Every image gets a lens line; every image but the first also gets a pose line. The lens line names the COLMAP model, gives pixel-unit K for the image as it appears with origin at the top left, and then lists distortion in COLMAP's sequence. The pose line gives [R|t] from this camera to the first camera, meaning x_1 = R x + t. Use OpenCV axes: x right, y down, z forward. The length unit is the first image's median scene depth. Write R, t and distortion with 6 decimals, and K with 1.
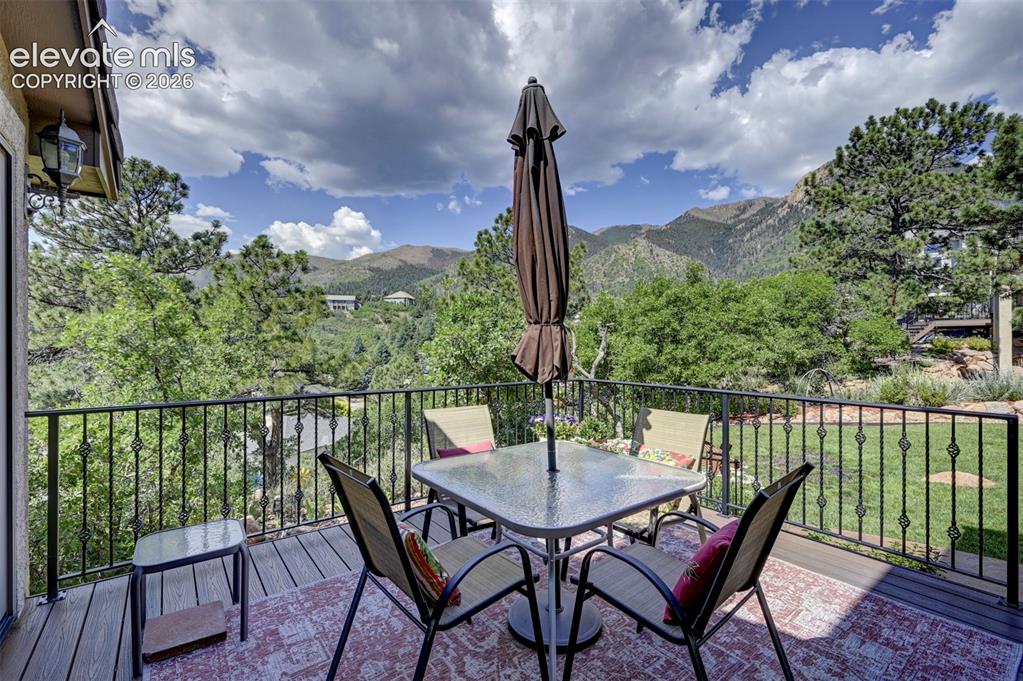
lens RADIAL K [[466.7, 0, 510.5], [0, 466.7, 343.2], [0, 0, 1]] dist [-0.000550, 0.001241]
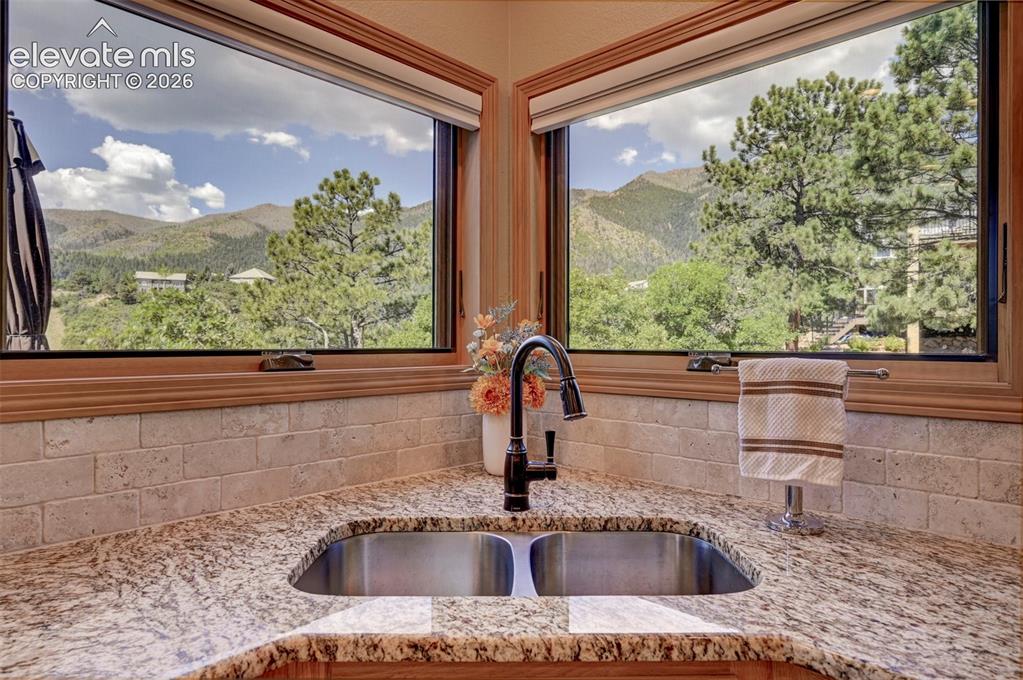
lens RADIAL K [[618.9, 0, 513.4], [0, 618.9, 340.7], [0, 0, 1]] dist [-0.006143, -0.003989]
pose [[0.987193, 0.003512, 0.159493, 0.108069], [-0.003348, 0.999994, -0.001299, -0.002936], [-0.159497, 0.000748, 0.987198, -0.067879]]
